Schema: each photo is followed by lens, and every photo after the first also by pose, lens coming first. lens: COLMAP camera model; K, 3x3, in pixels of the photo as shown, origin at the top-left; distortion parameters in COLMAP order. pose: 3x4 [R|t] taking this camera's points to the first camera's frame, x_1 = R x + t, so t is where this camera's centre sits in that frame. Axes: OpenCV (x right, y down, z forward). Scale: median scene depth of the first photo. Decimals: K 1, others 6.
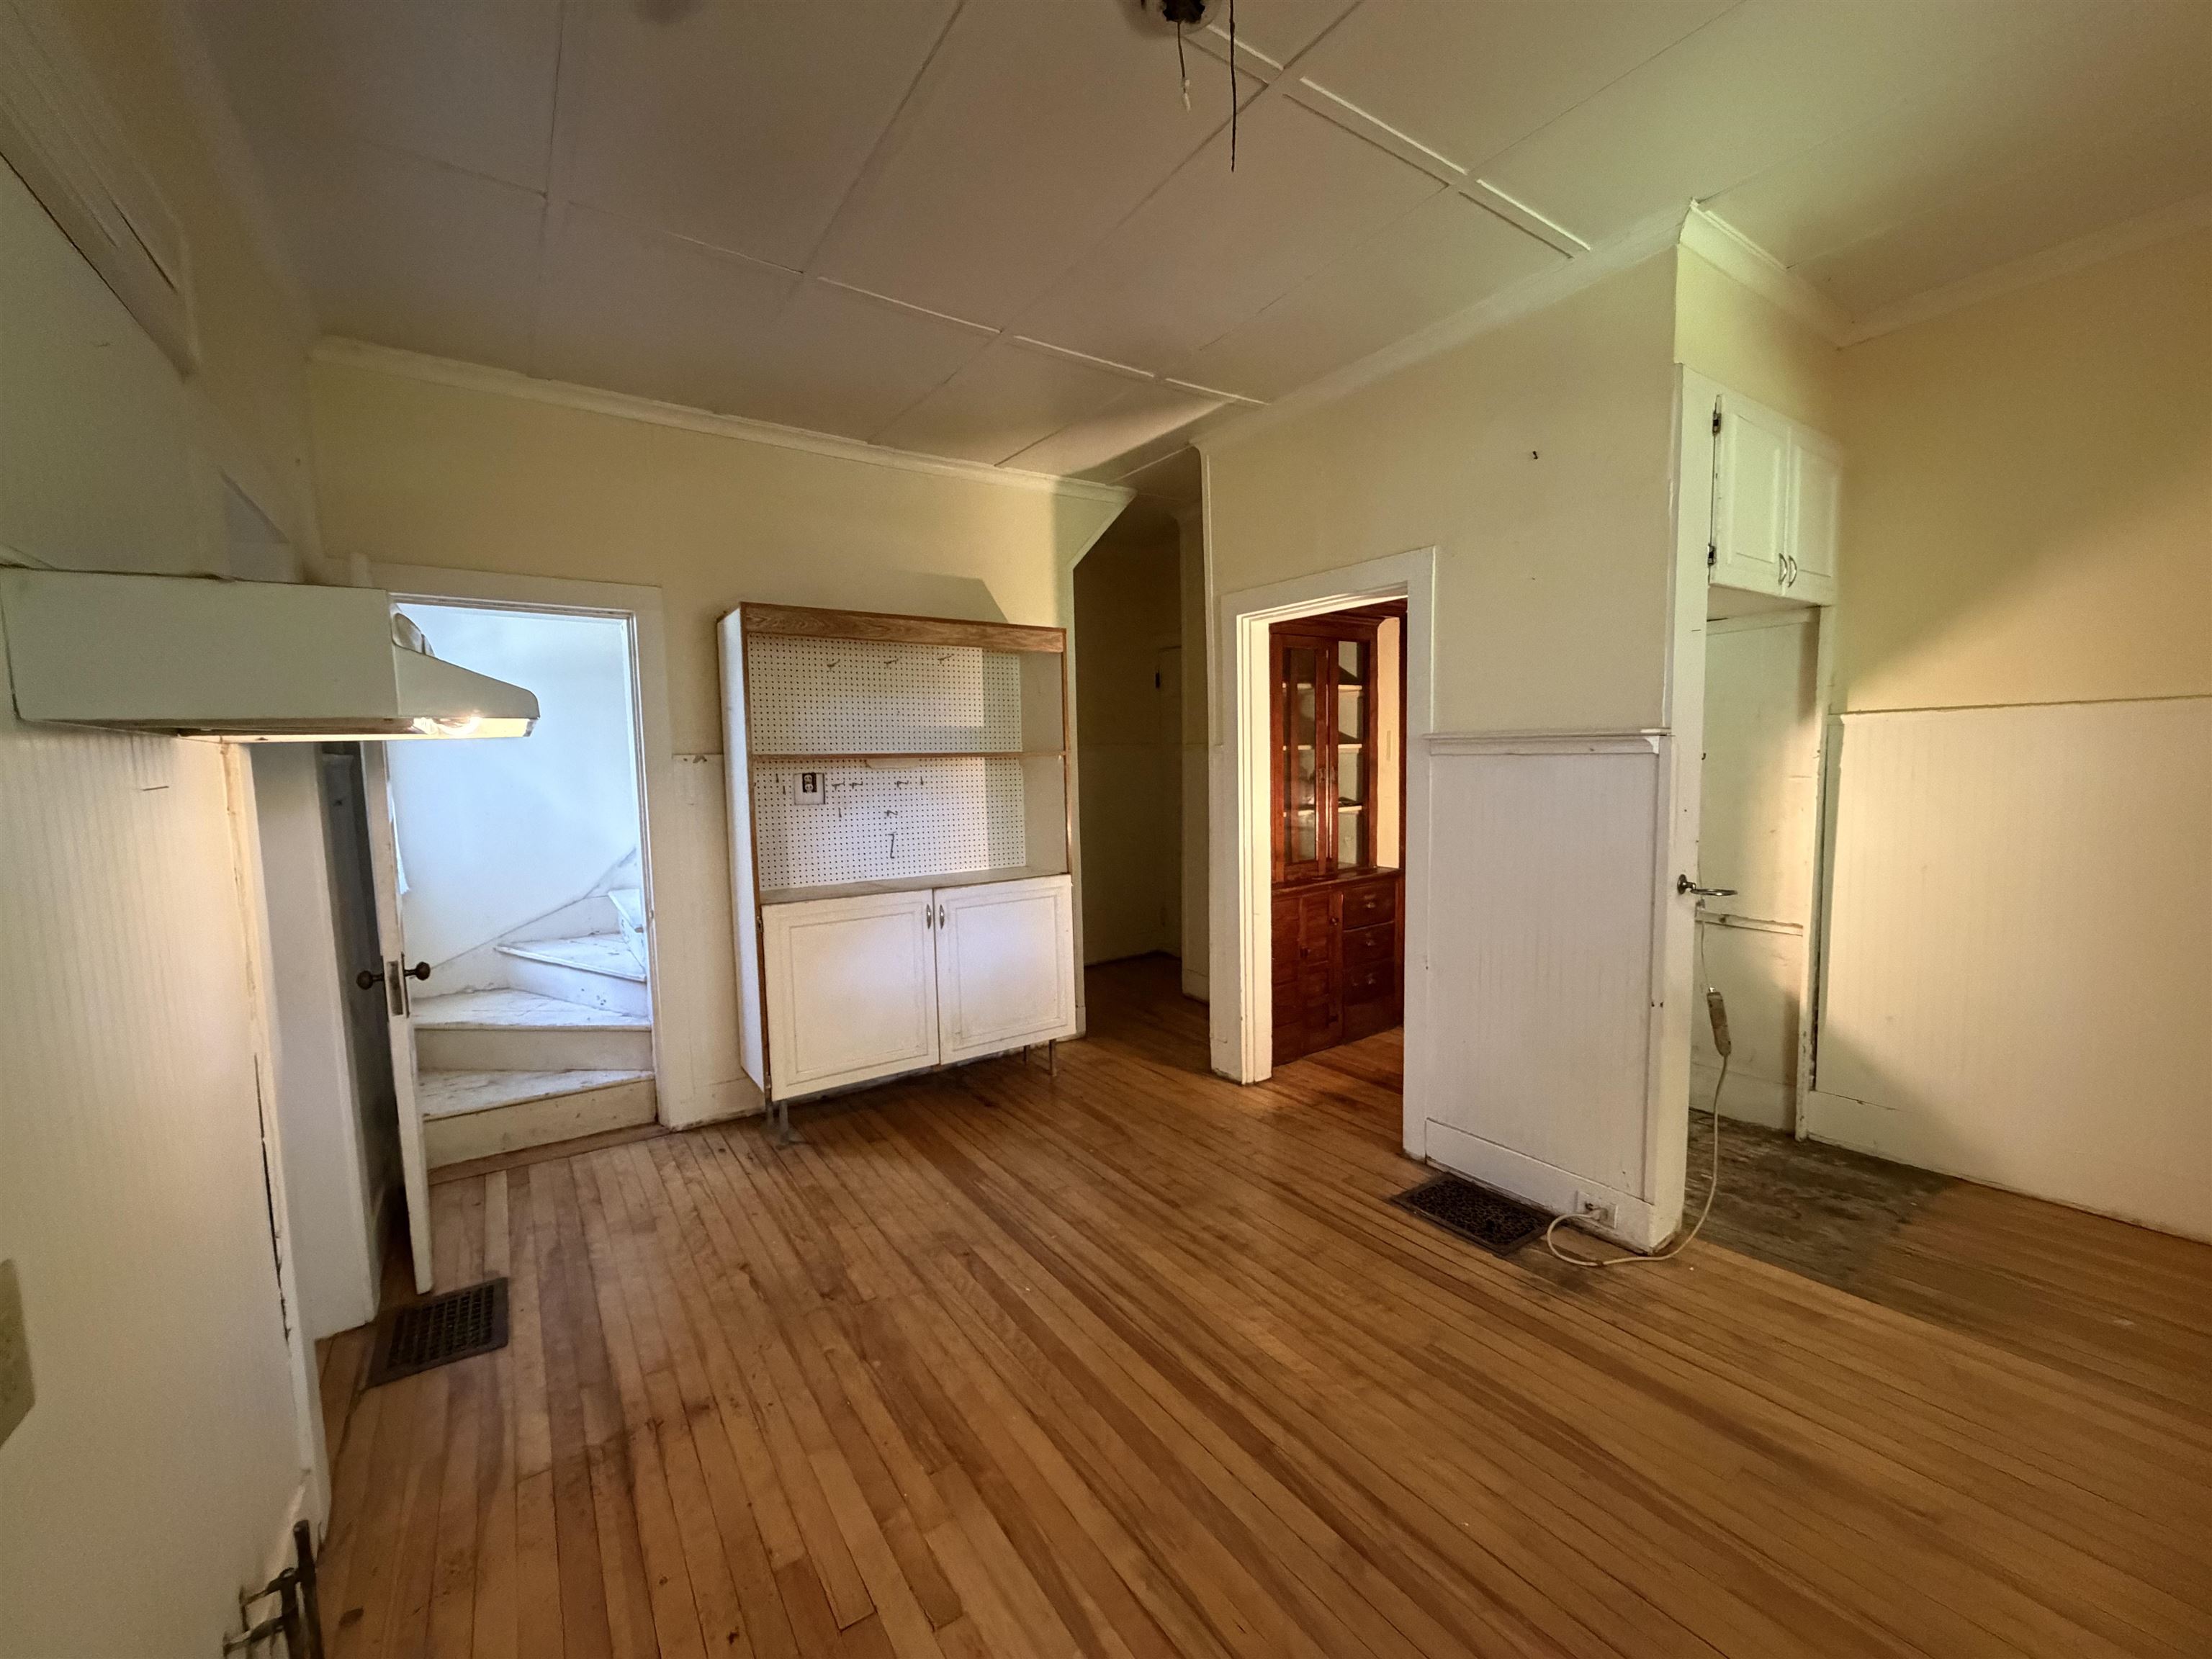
lens RADIAL K [[877.8, 0, 1100.2], [0, 877.8, 829.1], [0, 0, 1]] dist [-0.001726, 0.000096]
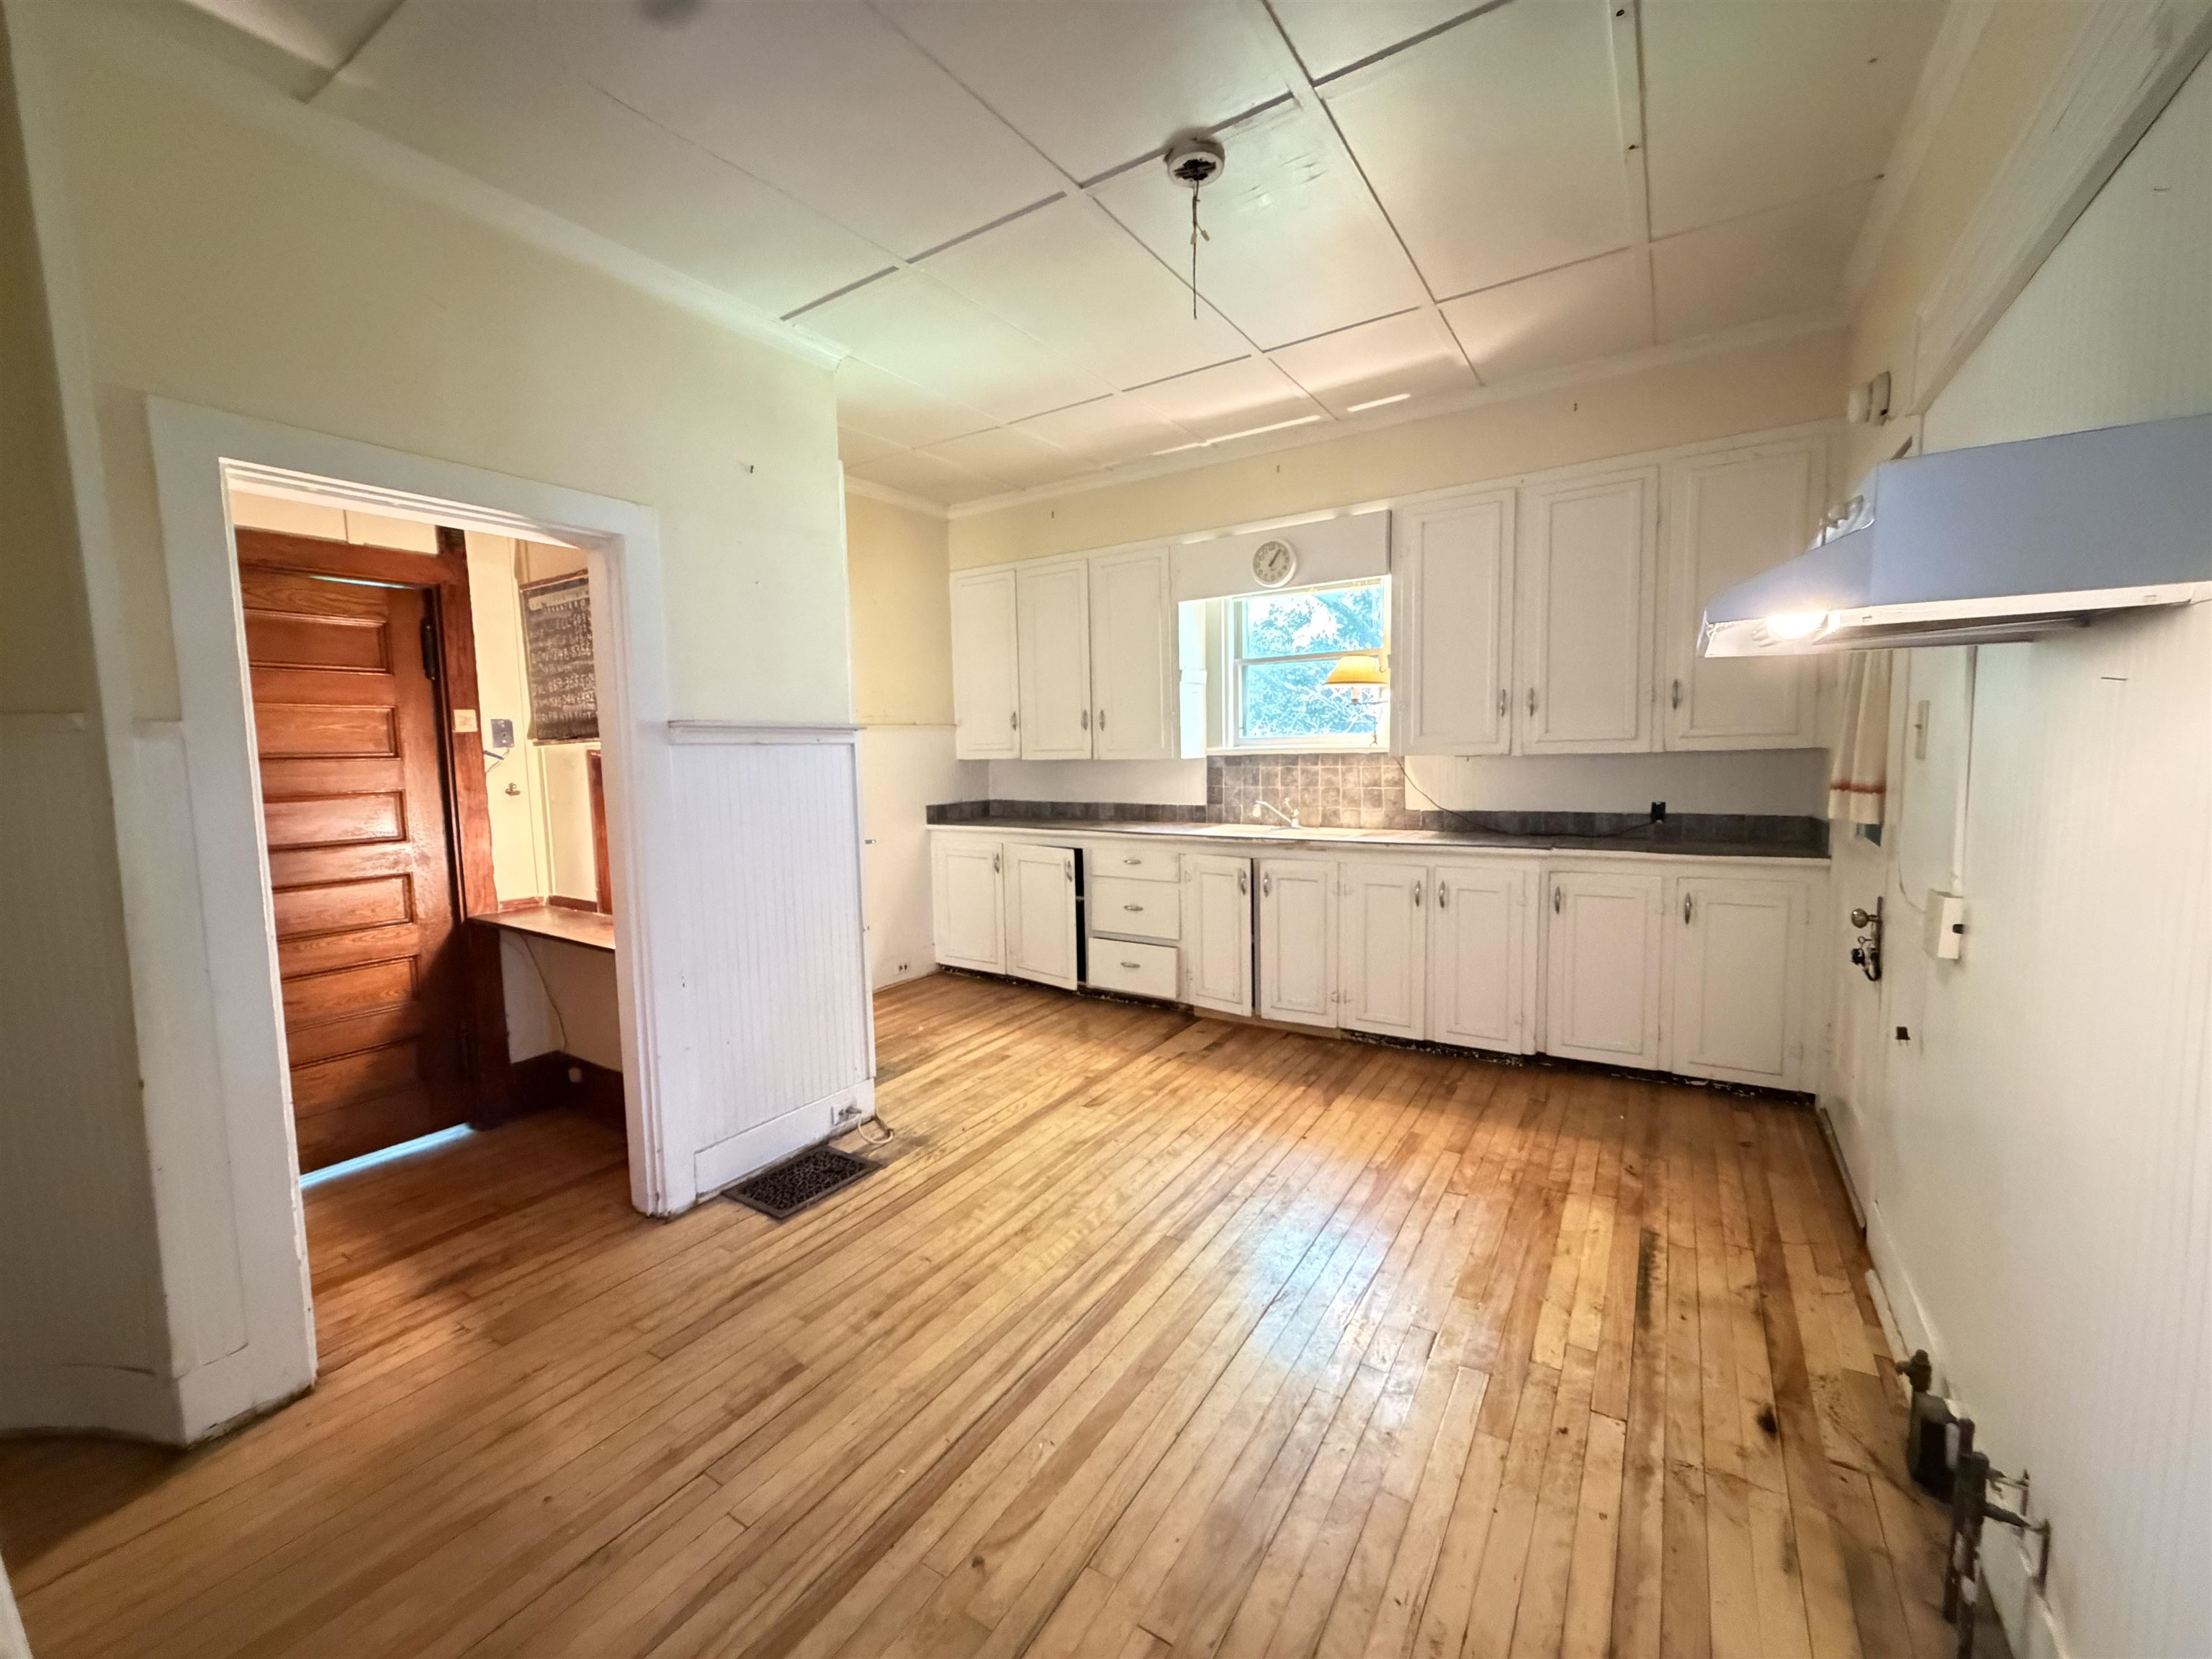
lens RADIAL K [[877.8, 0, 1100.2], [0, 877.8, 829.1], [0, 0, 1]] dist [-0.001726, 0.000096]
pose [[-0.386204, -0.051324, 0.920984, -0.764840], [0.111922, 0.988466, 0.102018, -0.051916], [-0.915598, 0.142478, -0.376006, 1.184174]]
